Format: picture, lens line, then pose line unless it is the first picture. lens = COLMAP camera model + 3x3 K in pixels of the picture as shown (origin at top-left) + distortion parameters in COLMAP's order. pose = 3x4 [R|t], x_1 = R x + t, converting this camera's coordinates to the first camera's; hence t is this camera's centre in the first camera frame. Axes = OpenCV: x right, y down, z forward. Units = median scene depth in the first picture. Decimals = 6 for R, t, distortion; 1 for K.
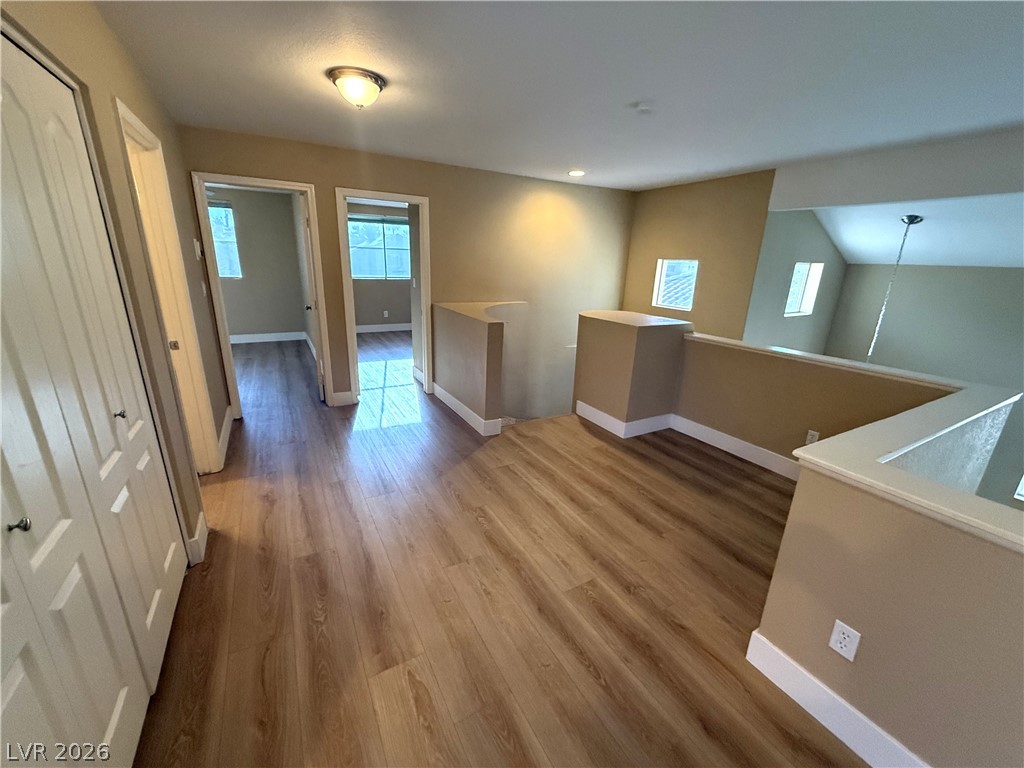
lens RADIAL K [[408.5, 0, 510.6], [0, 408.5, 382.7], [0, 0, 1]] dist [-0.000013, 0.000033]
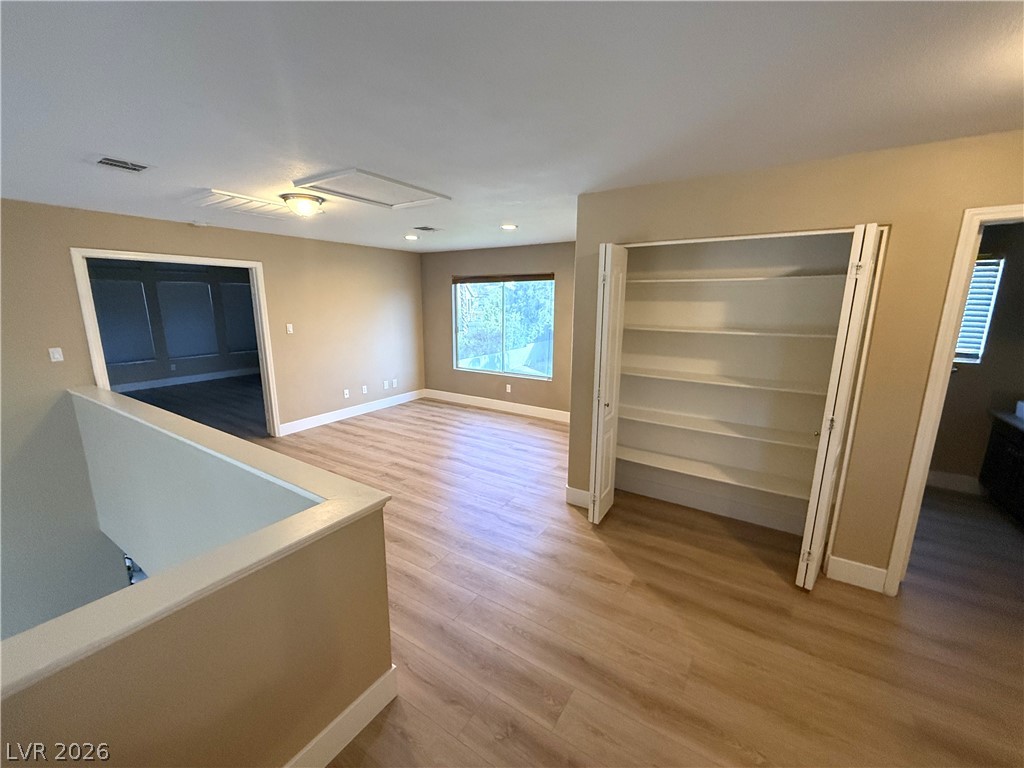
lens RADIAL K [[408.5, 0, 510.6], [0, 408.5, 382.7], [0, 0, 1]] dist [-0.000013, 0.000033]
pose [[-0.885282, 0.059347, -0.461253, 0.530369], [-0.164593, 0.887644, 0.430112, -0.388072], [0.434955, 0.456689, -0.776047, 1.106081]]
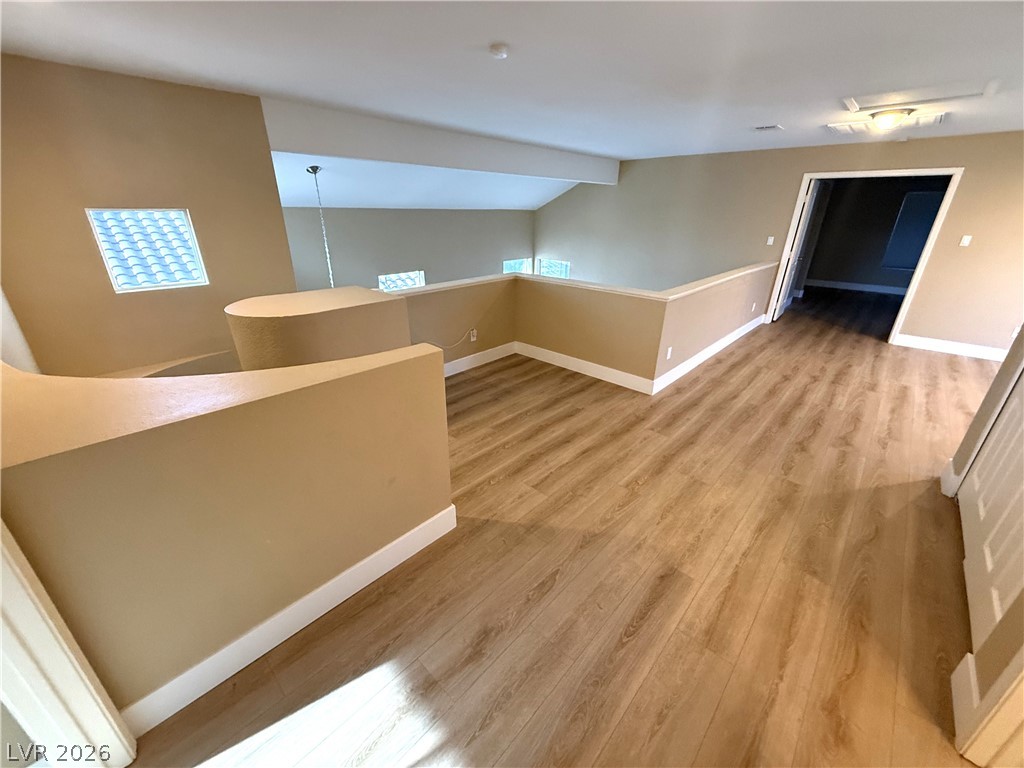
lens RADIAL K [[408.5, 0, 510.6], [0, 408.5, 382.7], [0, 0, 1]] dist [-0.000013, 0.000033]
pose [[-0.293833, -0.406885, 0.864932, -0.818365], [0.259067, 0.837107, 0.481805, -0.499160], [-0.920080, 0.365645, -0.140559, 1.427480]]
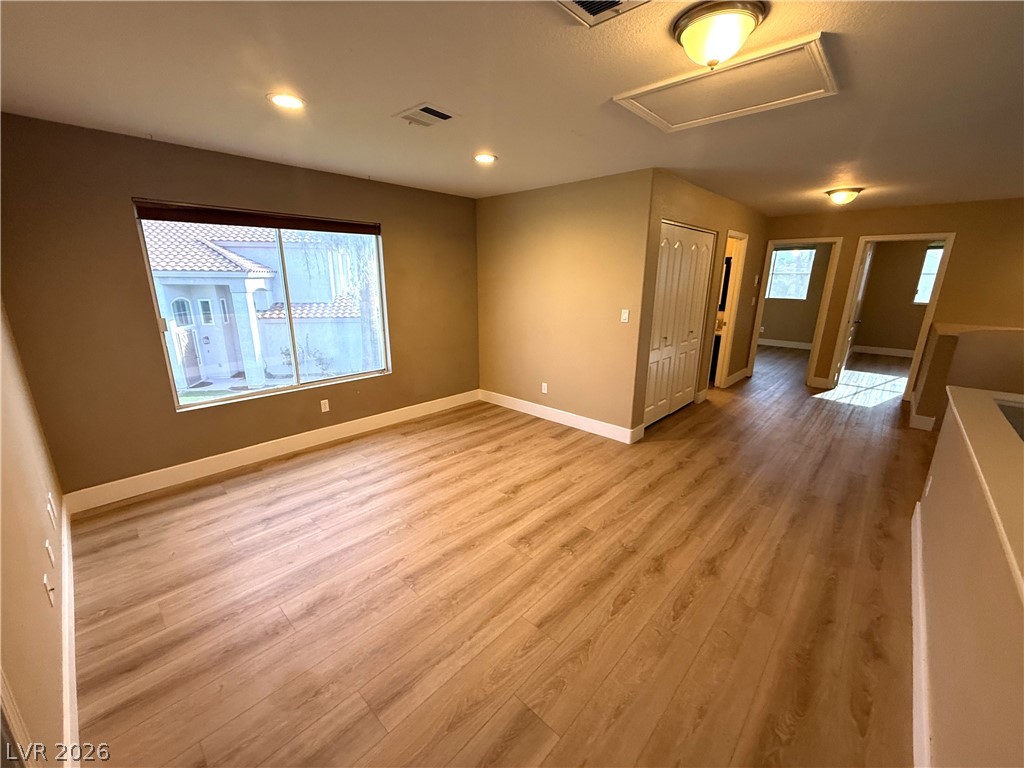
lens RADIAL K [[408.5, 0, 510.6], [0, 408.5, 382.7], [0, 0, 1]] dist [-0.000013, 0.000033]
pose [[0.292102, 0.215878, -0.931704, 1.058858], [-0.276421, 0.951671, 0.133843, 0.260415], [0.915570, 0.218446, 0.337659, -0.808601]]
